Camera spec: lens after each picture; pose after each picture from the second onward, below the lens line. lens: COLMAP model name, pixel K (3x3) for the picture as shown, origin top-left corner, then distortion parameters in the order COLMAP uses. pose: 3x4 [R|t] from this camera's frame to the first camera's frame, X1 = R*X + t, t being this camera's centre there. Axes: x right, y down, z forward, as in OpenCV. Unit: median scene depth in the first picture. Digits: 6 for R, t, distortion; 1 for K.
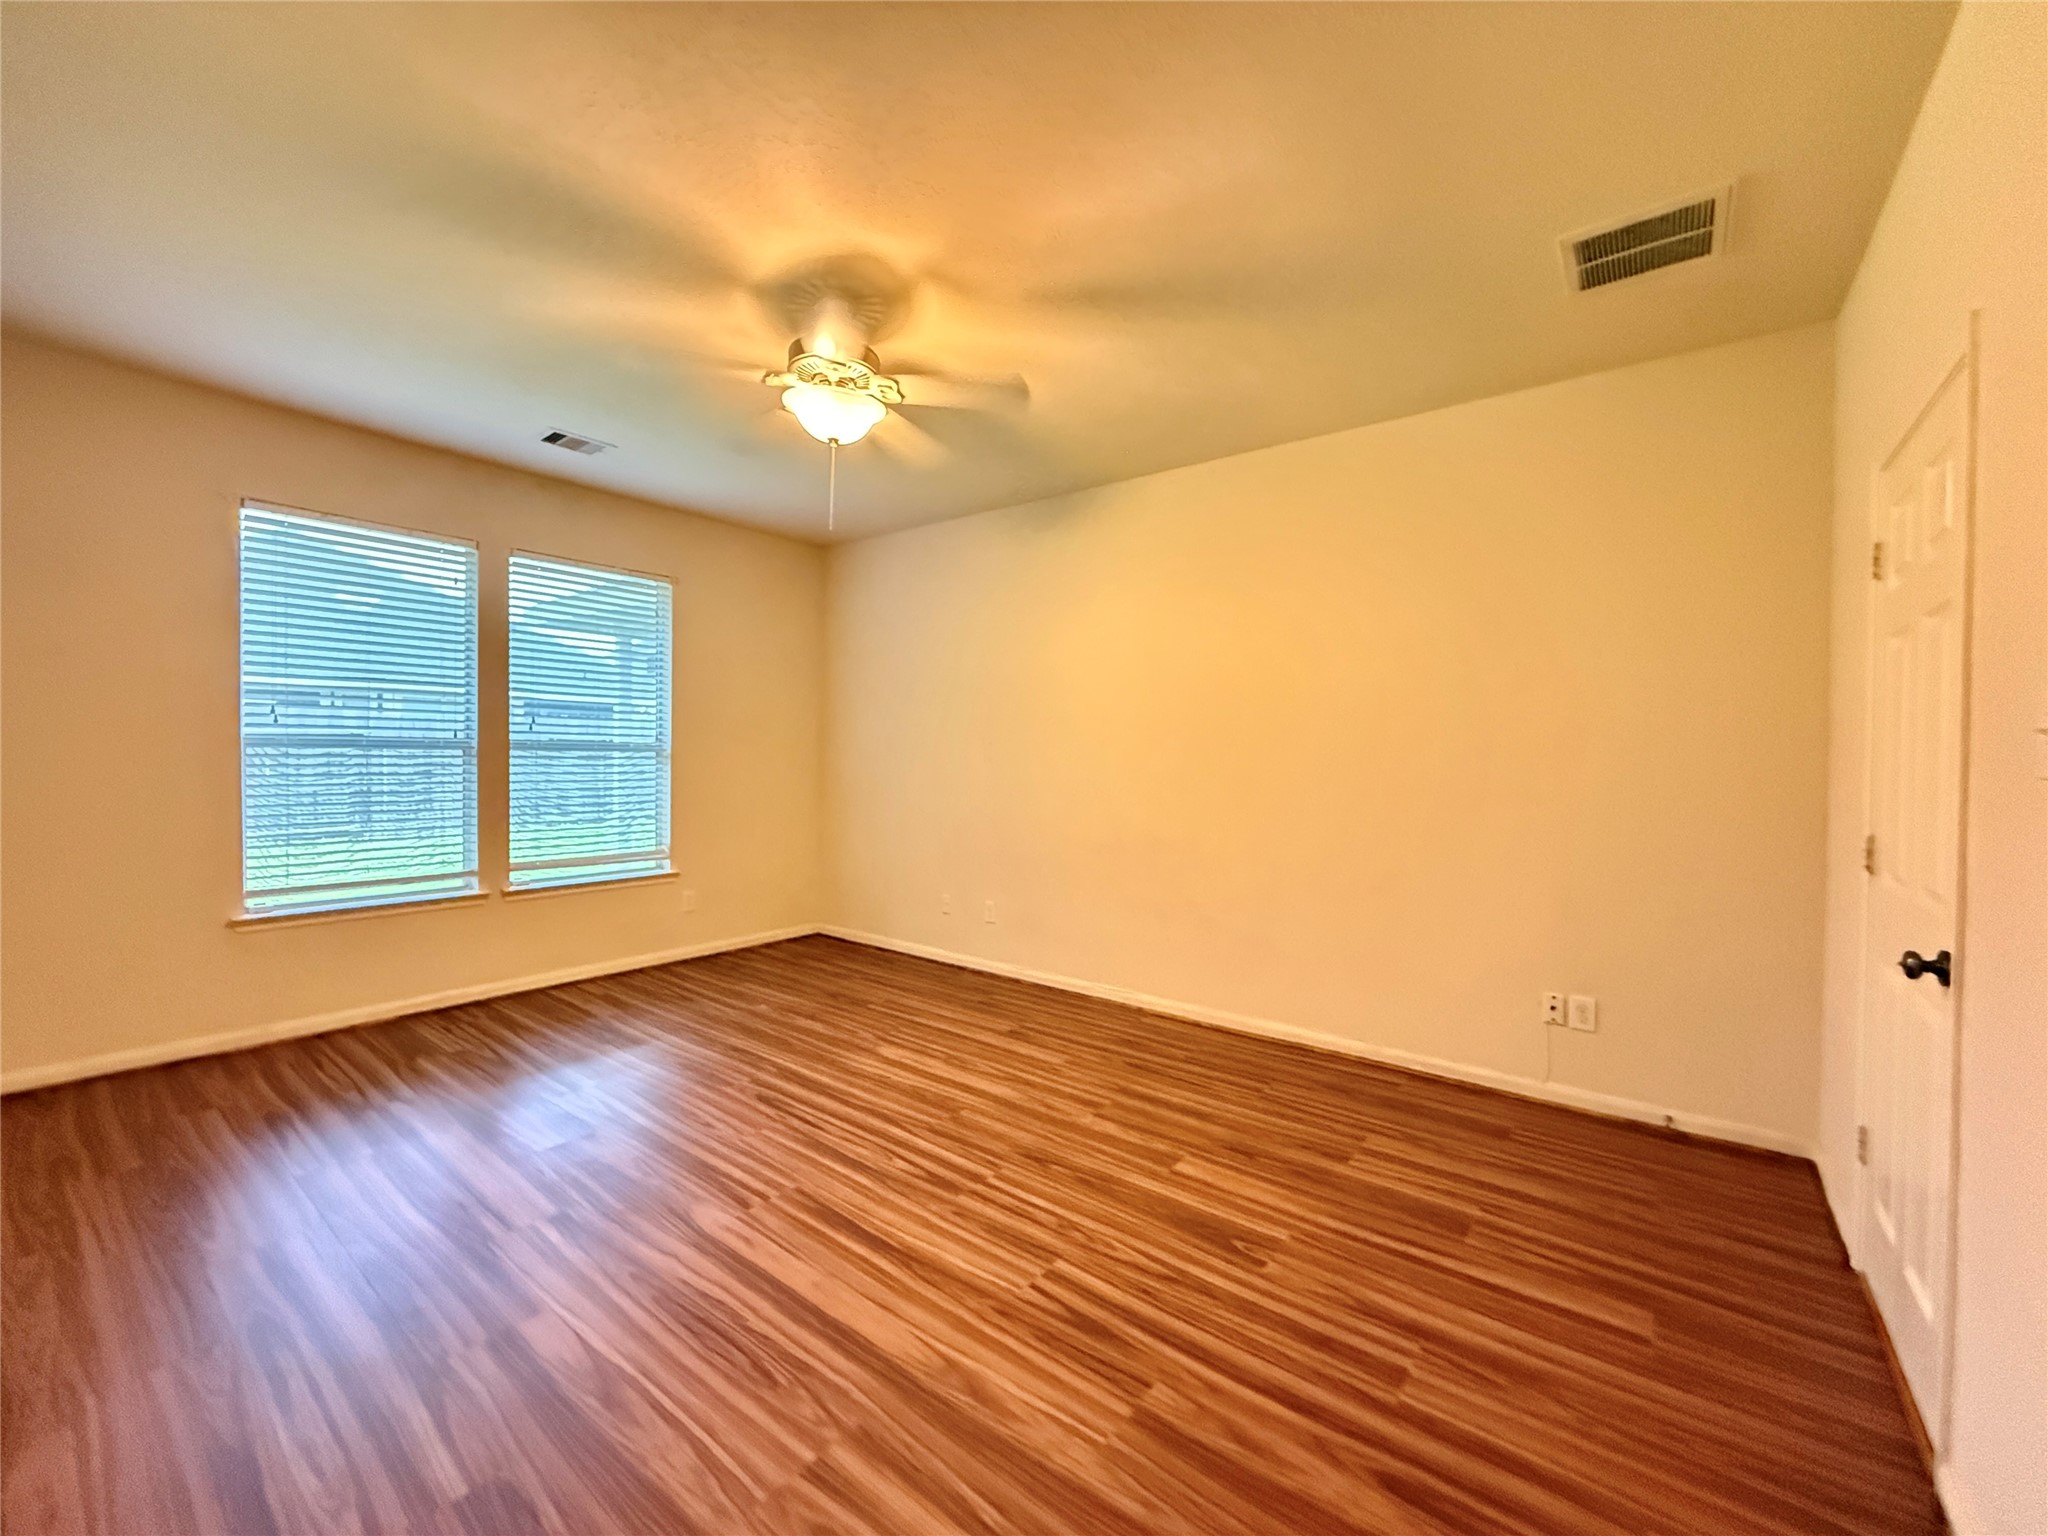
lens RADIAL K [[817.0, 0, 1020.3], [0, 817.0, 766.7], [0, 0, 1]] dist [-0.001796, 0.000661]
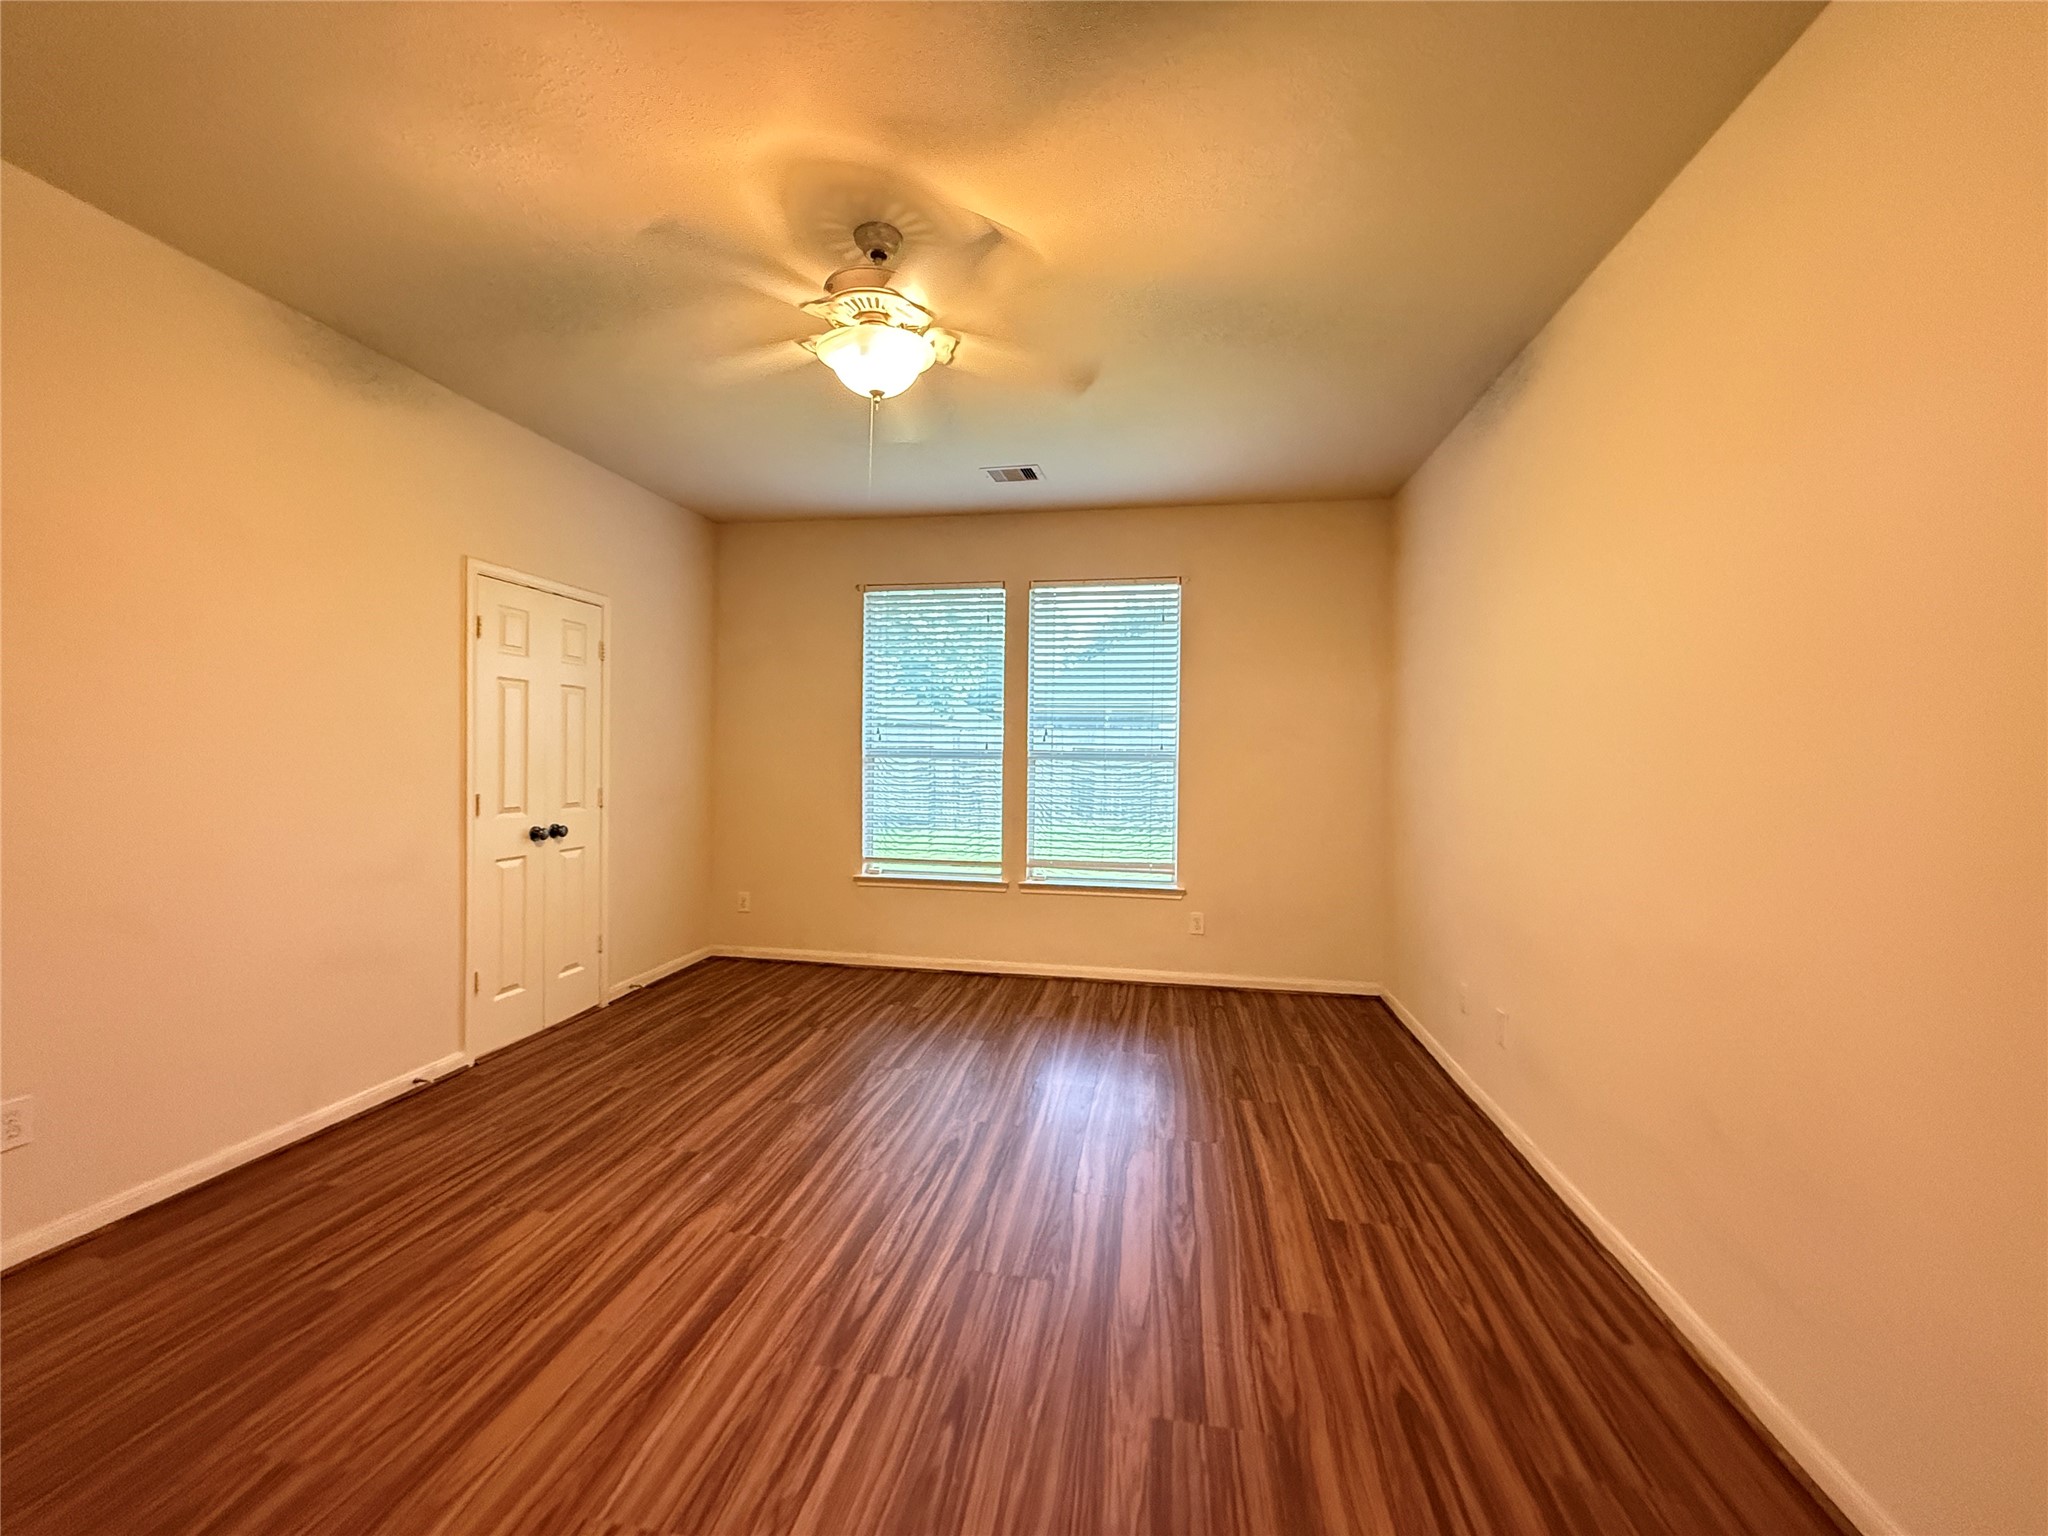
lens RADIAL K [[817.0, 0, 1020.3], [0, 817.0, 766.7], [0, 0, 1]] dist [-0.001796, 0.000661]
pose [[0.473250, 0.006562, -0.880904, 0.461032], [-0.019239, 0.999811, -0.002888, -0.008593], [0.880718, 0.018314, 0.473287, 0.569030]]
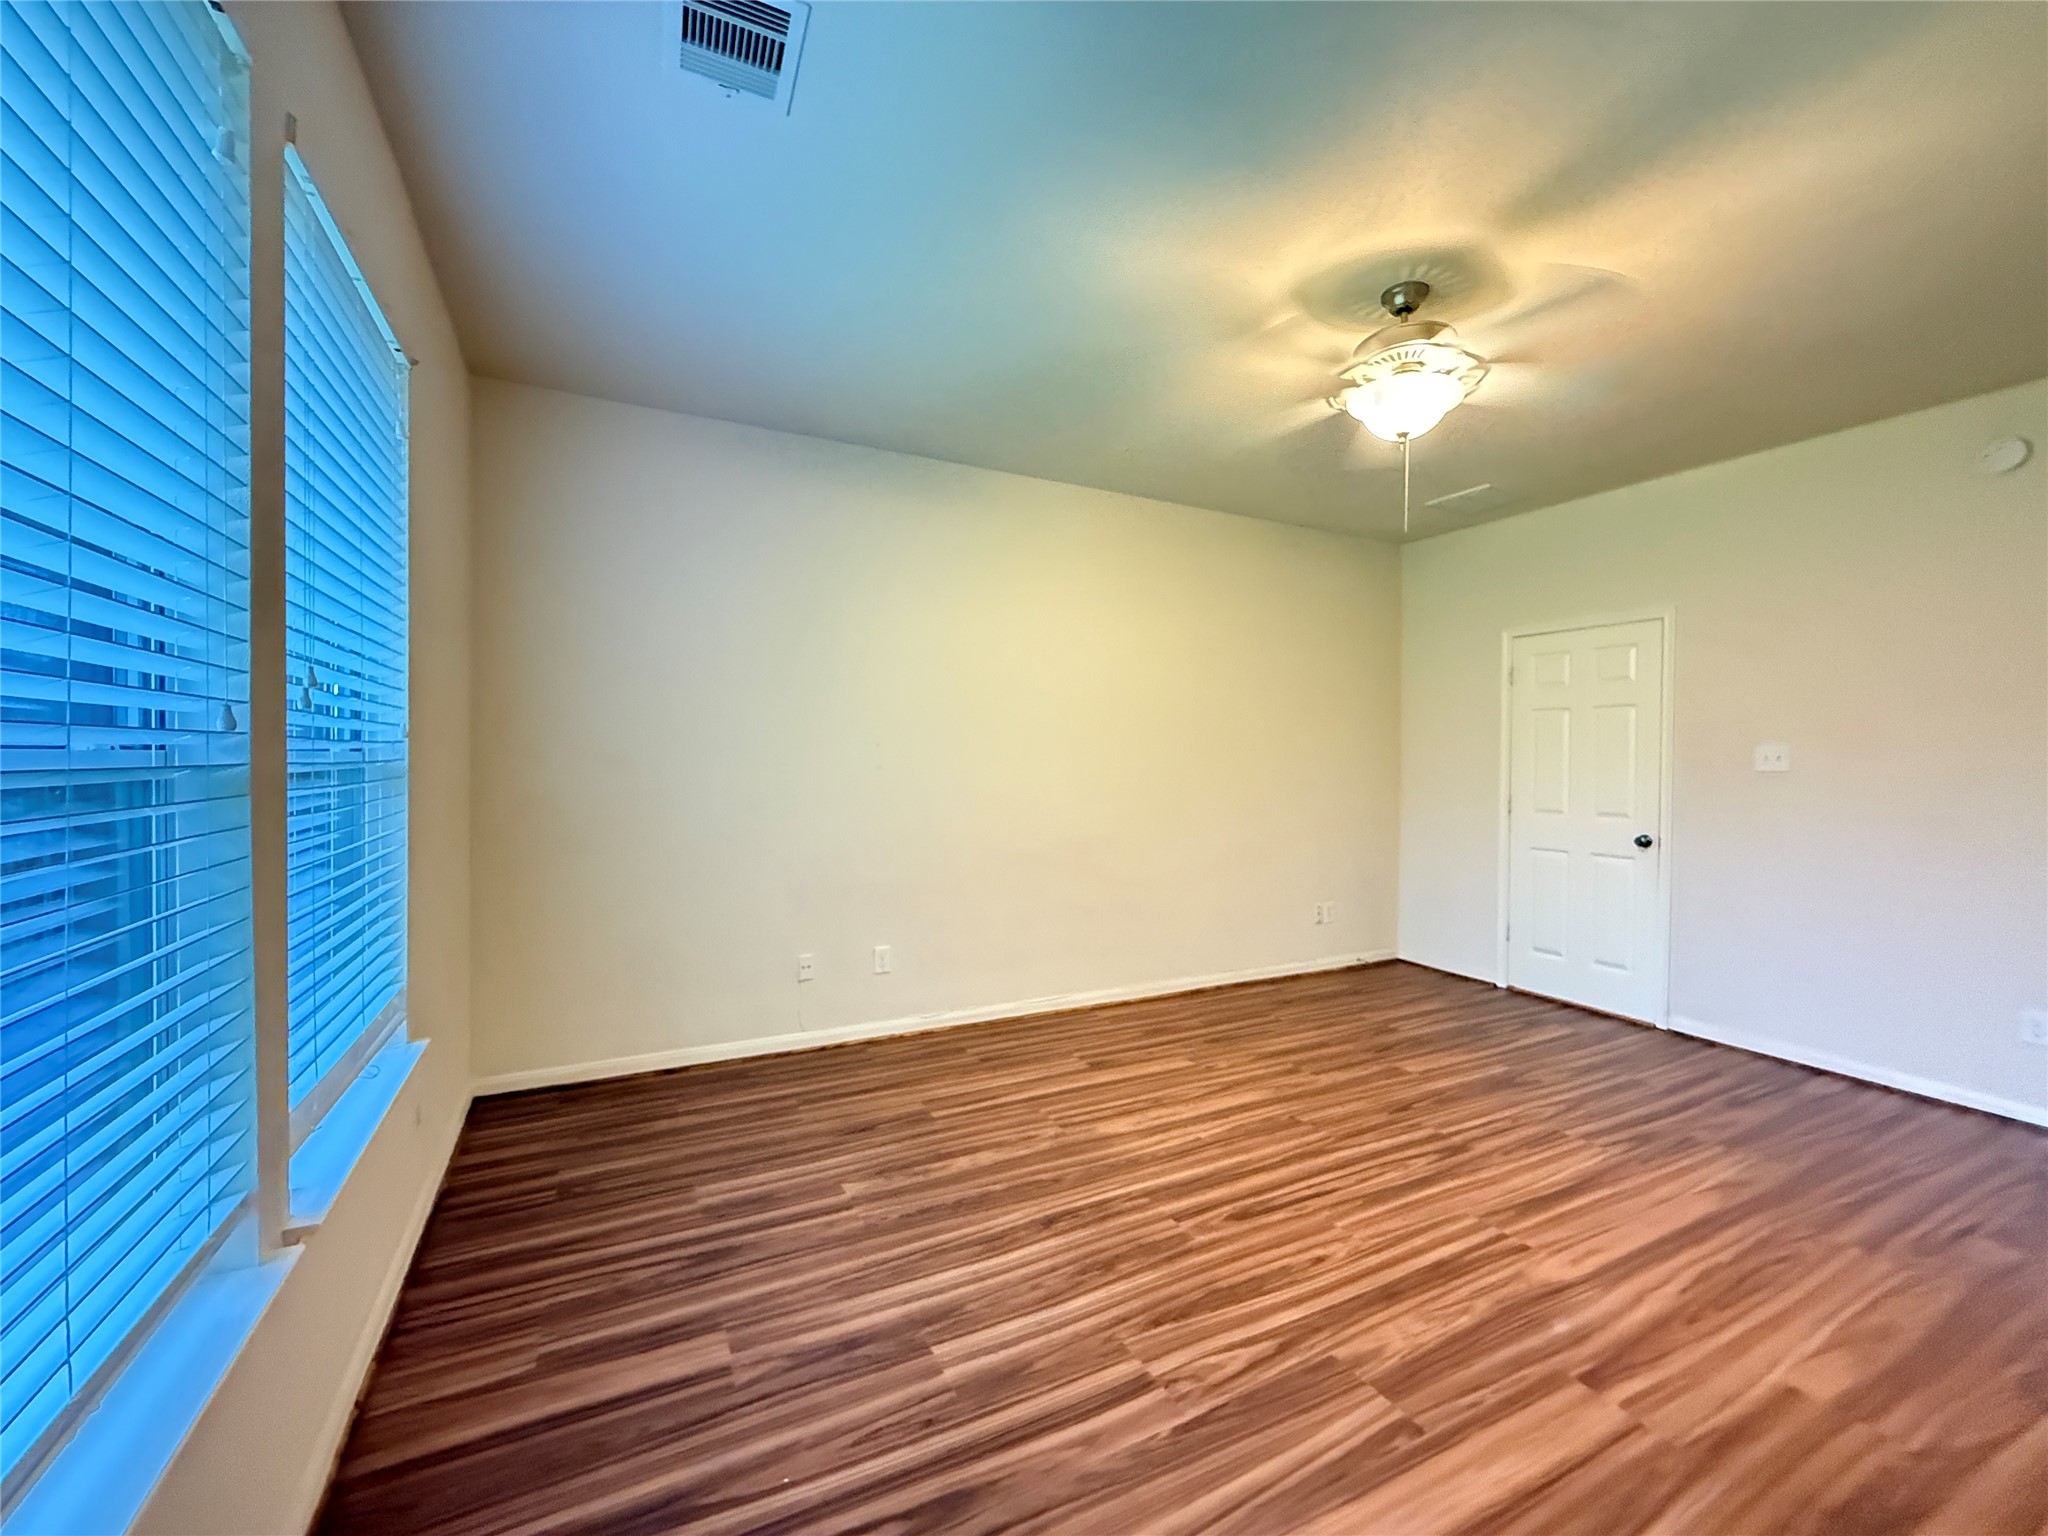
lens RADIAL K [[817.0, 0, 1020.3], [0, 817.0, 766.7], [0, 0, 1]] dist [-0.001796, 0.000661]
pose [[0.423498, -0.021755, 0.905636, -0.985602], [0.010317, 0.999763, 0.019192, -0.032978], [-0.905838, 0.001216, 0.423622, 0.774839]]
